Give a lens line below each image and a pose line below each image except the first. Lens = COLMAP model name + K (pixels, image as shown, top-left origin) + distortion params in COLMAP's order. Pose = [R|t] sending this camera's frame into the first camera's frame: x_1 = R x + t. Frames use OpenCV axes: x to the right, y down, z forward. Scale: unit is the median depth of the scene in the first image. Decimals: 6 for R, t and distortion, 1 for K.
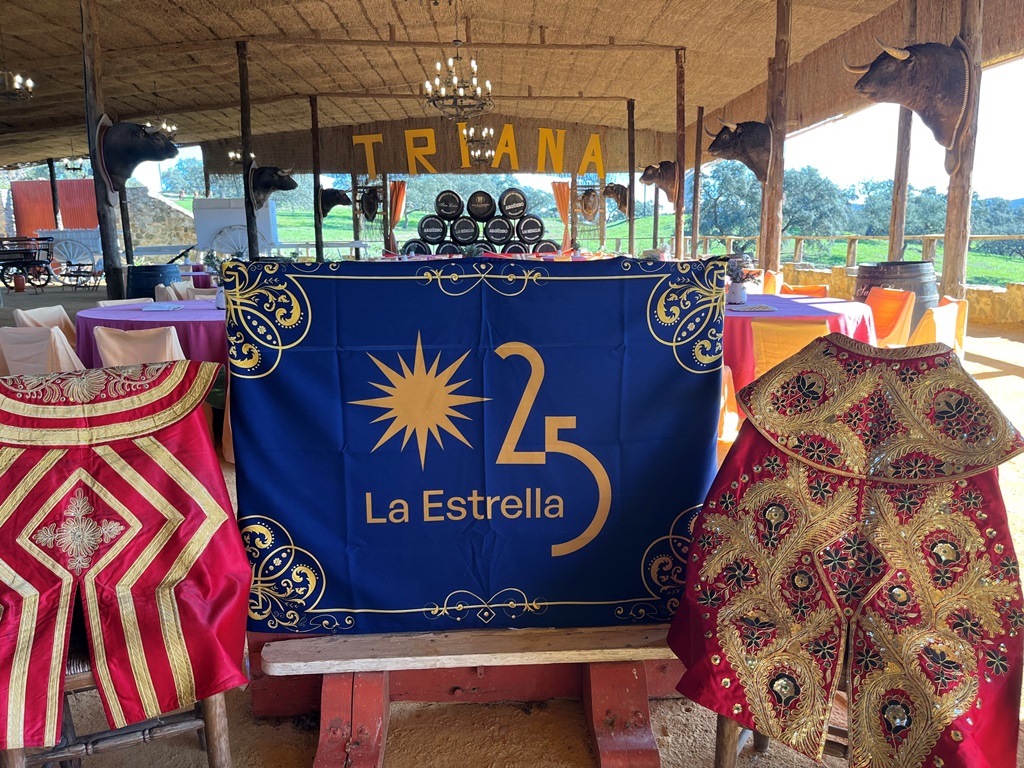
lens RADIAL K [[774.0, 0, 532.0], [0, 774.0, 393.1], [0, 0, 1]] dist [0.057103, -0.083910]
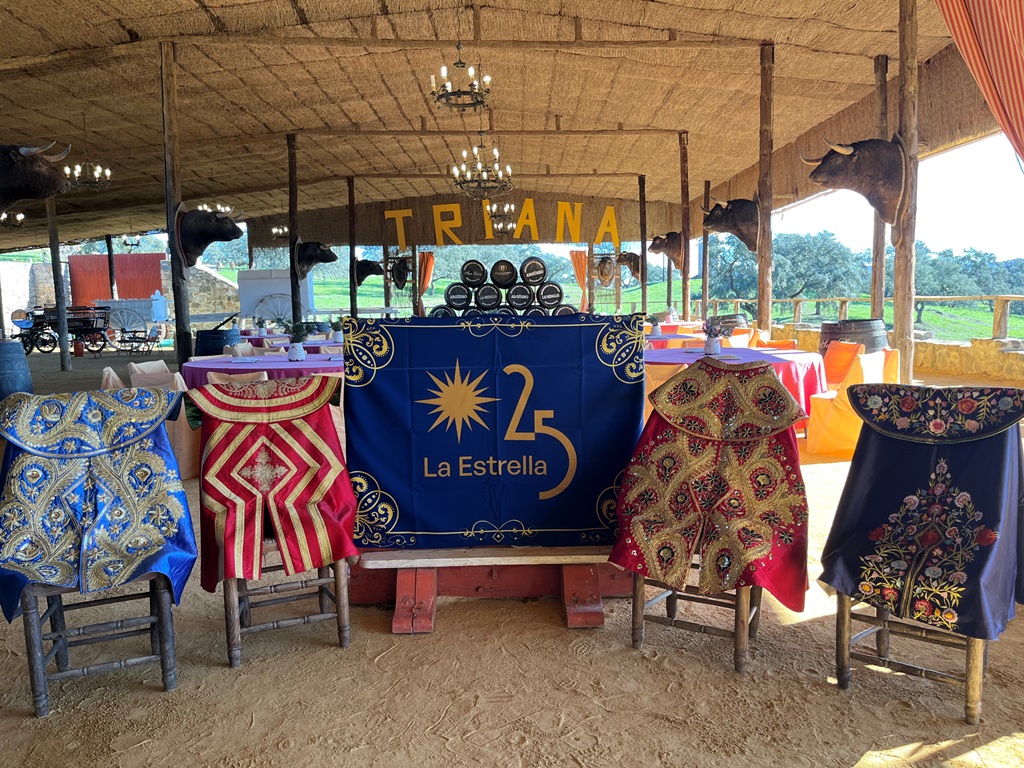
lens RADIAL K [[774.0, 0, 523.0], [0, 774.0, 392.9], [0, 0, 1]] dist [0.057103, -0.083910]
pose [[0.999147, -0.004947, -0.040997, 0.059092], [0.001578, 0.996648, -0.081790, 0.125168], [0.041265, 0.081656, 0.995806, -0.611820]]
